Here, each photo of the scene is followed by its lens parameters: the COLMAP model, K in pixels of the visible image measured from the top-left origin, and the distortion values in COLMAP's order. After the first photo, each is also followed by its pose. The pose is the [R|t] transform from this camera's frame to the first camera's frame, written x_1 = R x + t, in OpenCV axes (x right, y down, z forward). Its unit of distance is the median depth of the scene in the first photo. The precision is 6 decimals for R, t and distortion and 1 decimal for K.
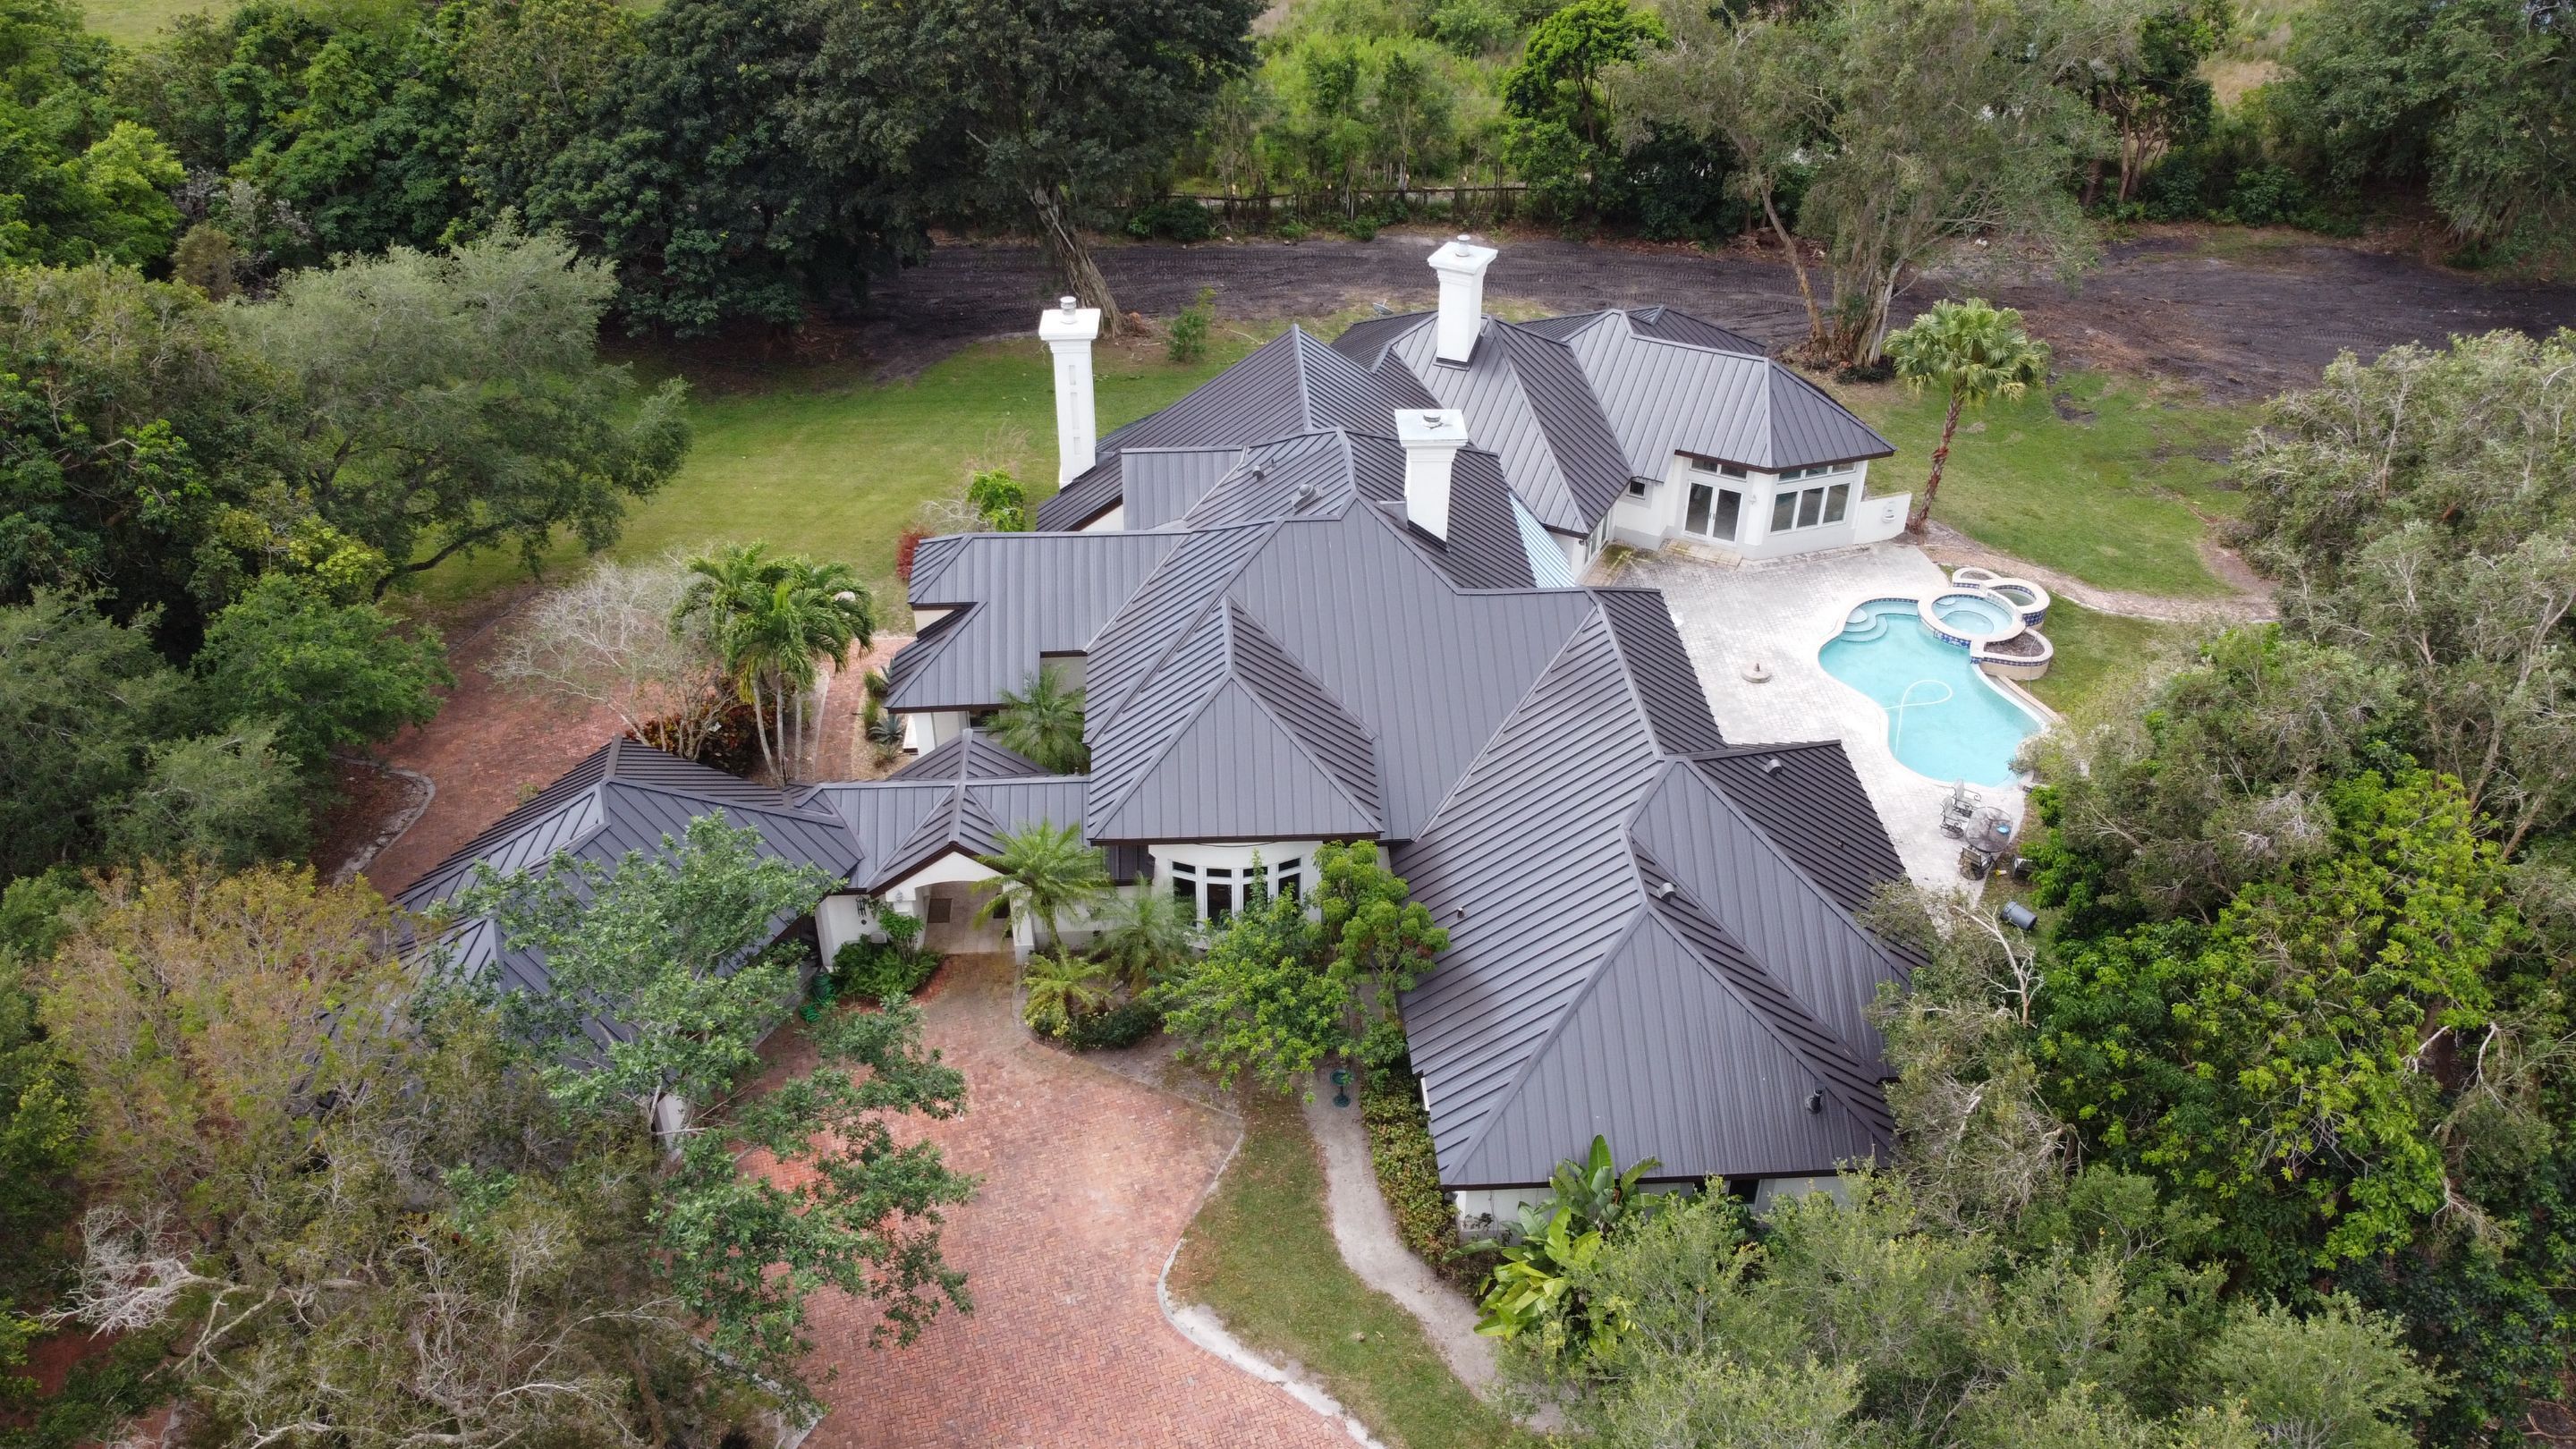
lens RADIAL K [[1946.1, 0, 1289.4], [0, 1946.1, 713.5], [0, 0, 1]] dist [0.010265, -0.015309]
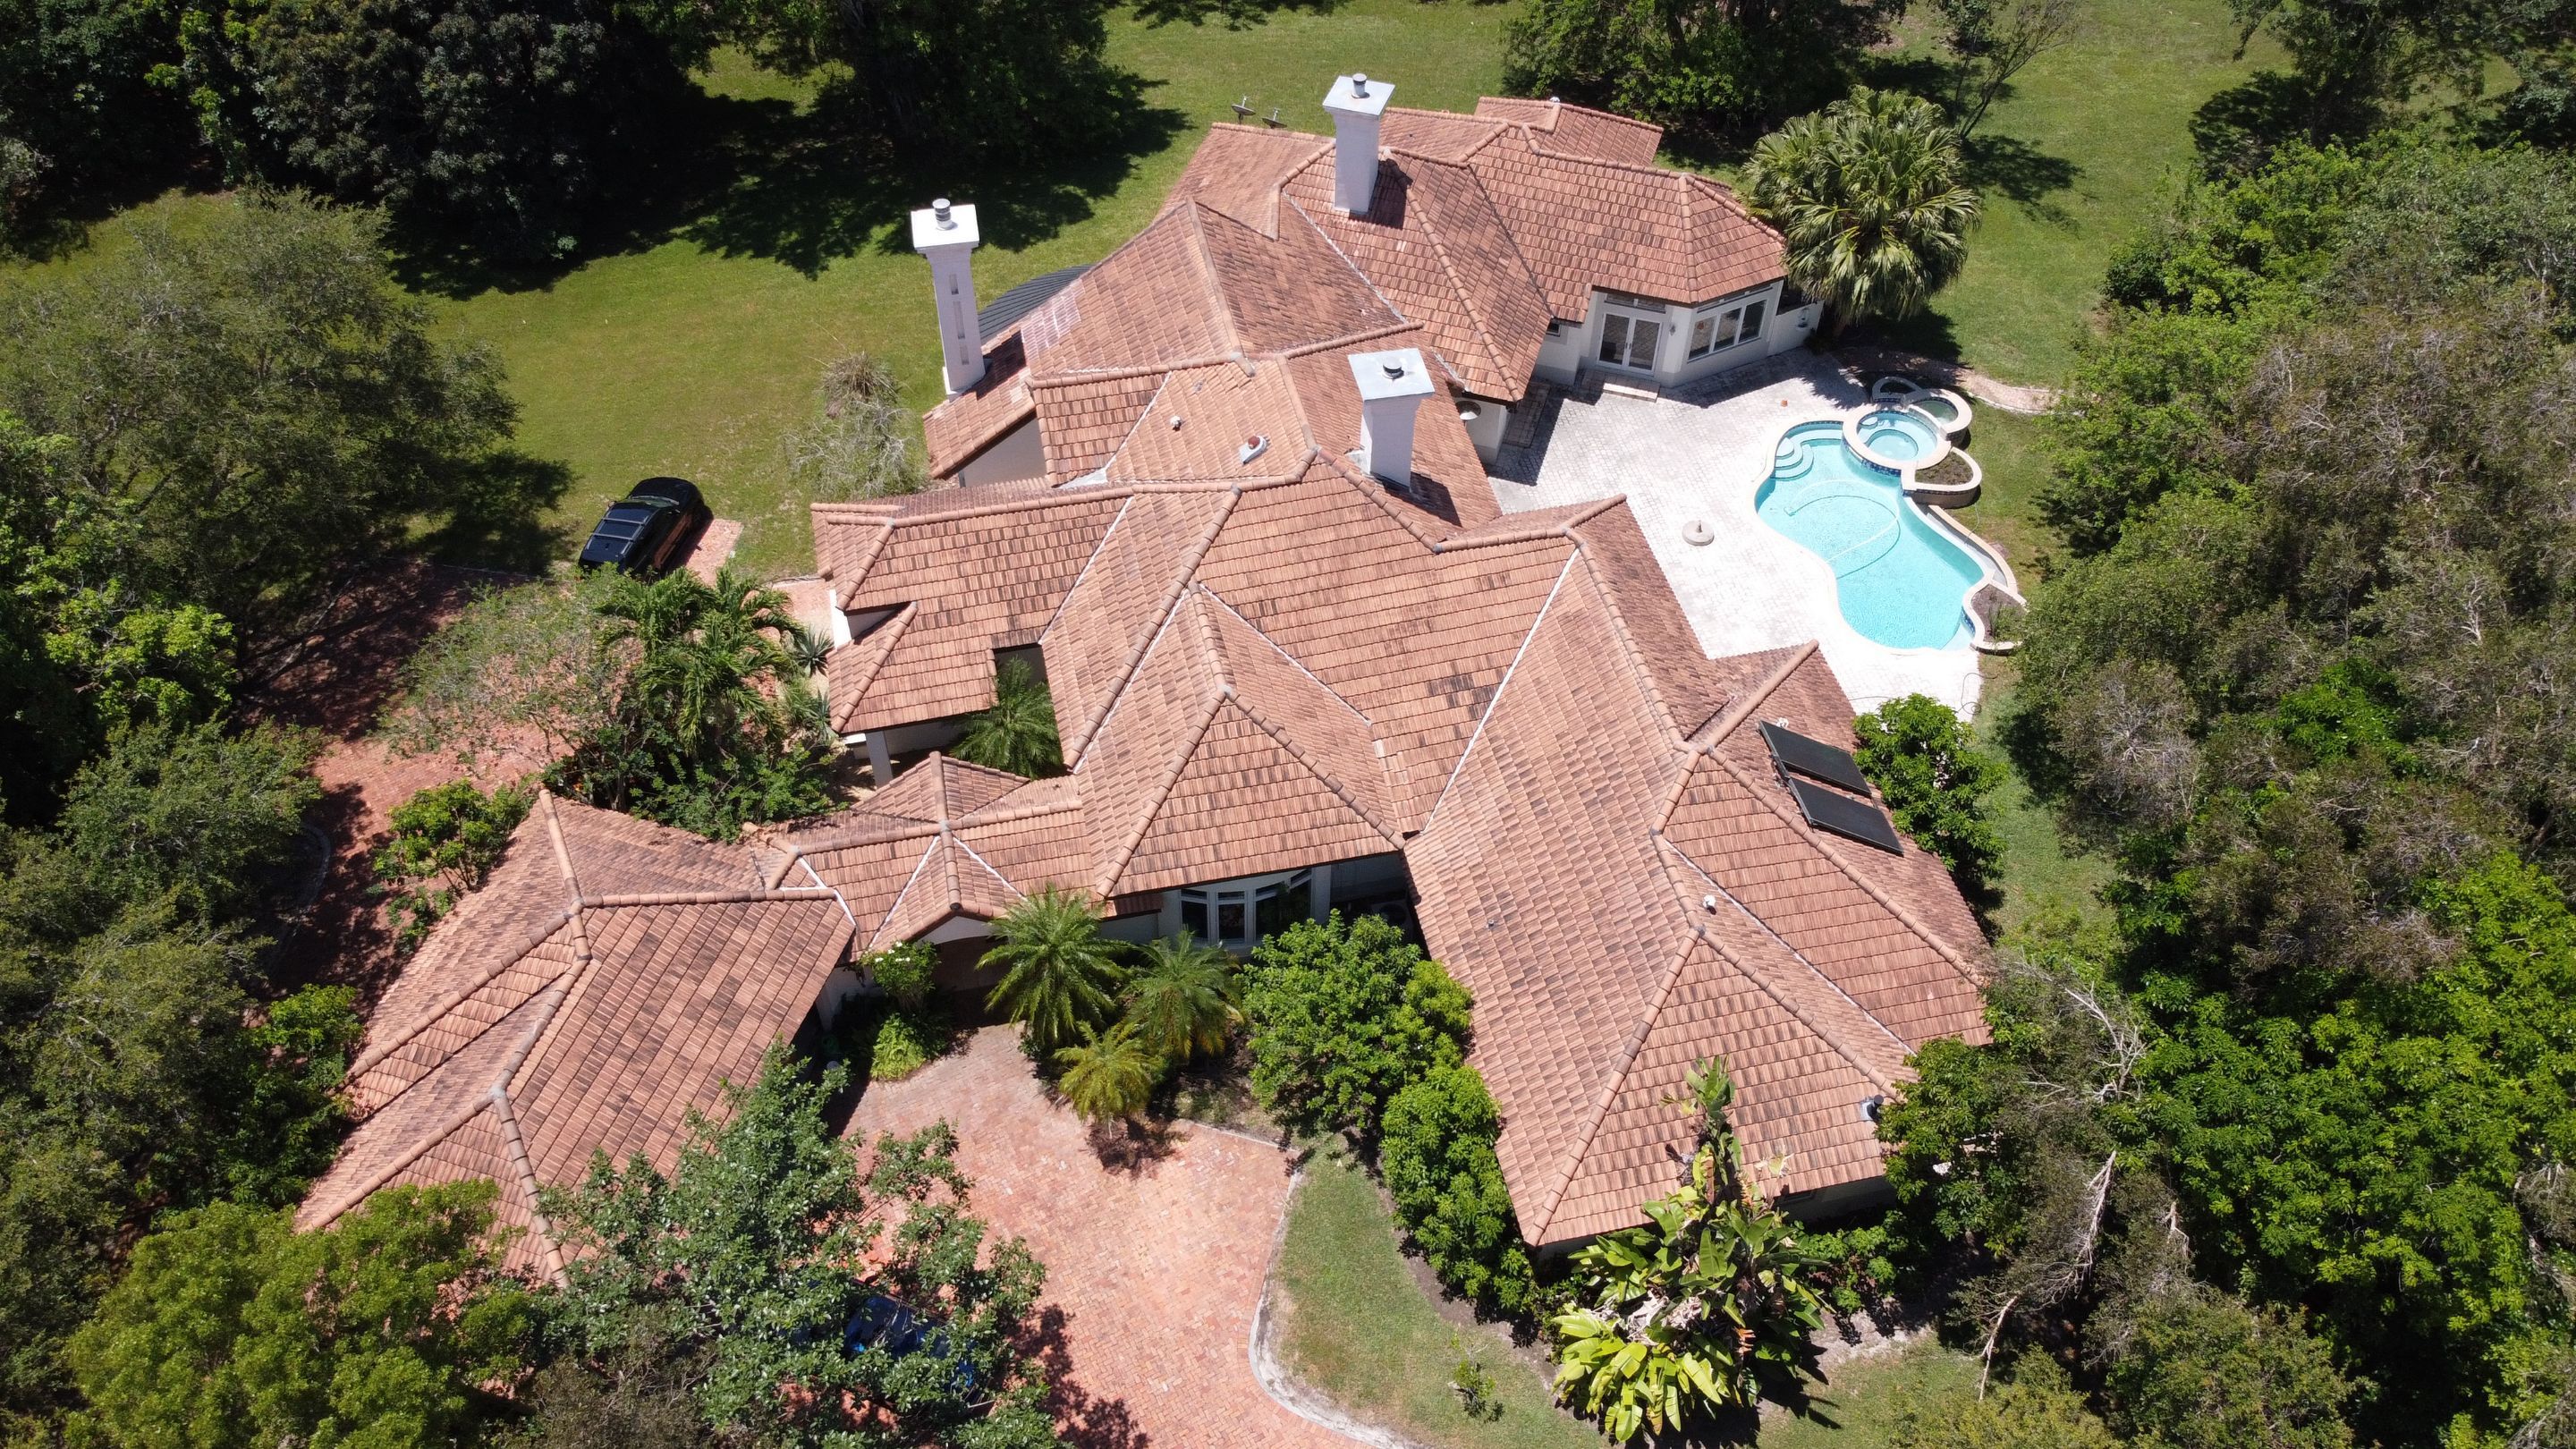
lens RADIAL K [[1946.1, 0, 1290.9], [0, 1946.1, 708.5], [0, 0, 1]] dist [0.010265, -0.015309]
pose [[0.986753, -0.115420, 0.114000, -0.083034], [0.087233, 0.969981, 0.226996, -0.174829], [-0.136778, -0.214045, 0.967200, 0.064092]]
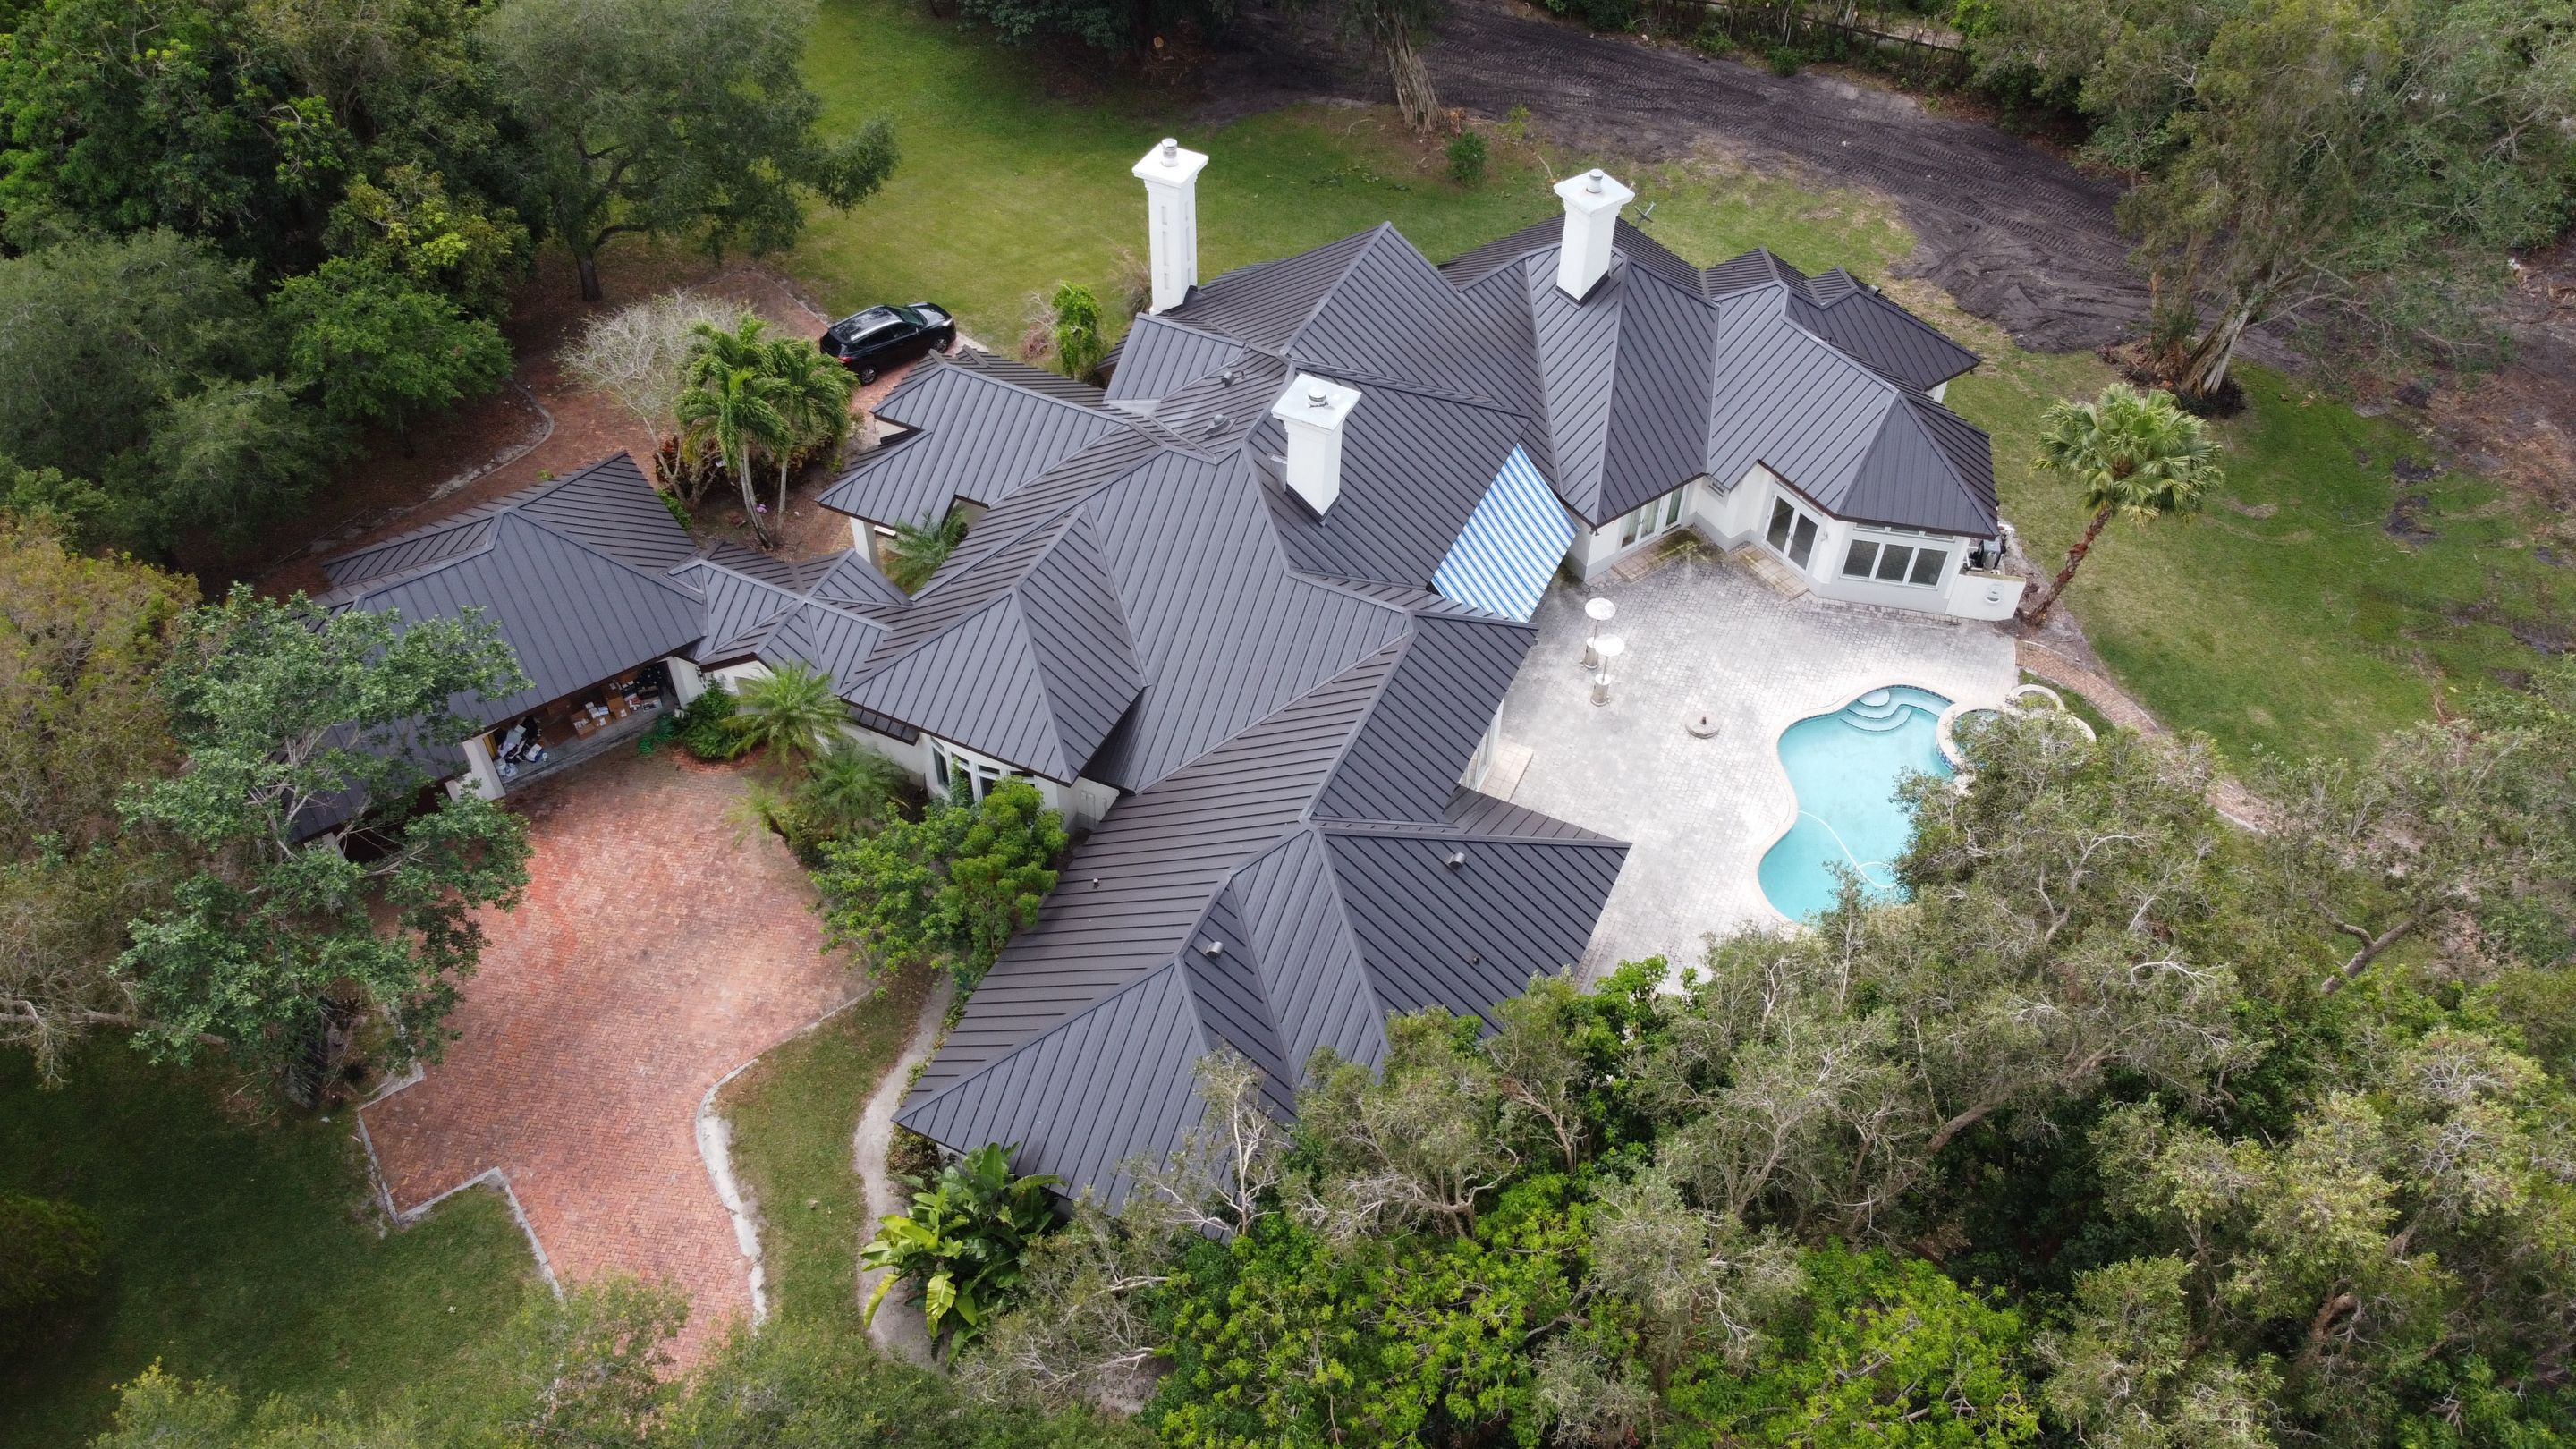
lens RADIAL K [[1946.1, 0, 1295.5], [0, 1946.1, 717.6], [0, 0, 1]] dist [0.010265, -0.015309]
pose [[0.881310, 0.349583, -0.317938, 0.363341], [-0.276201, 0.927019, 0.253670, -0.208052], [0.383413, -0.135747, 0.913547, 0.065423]]
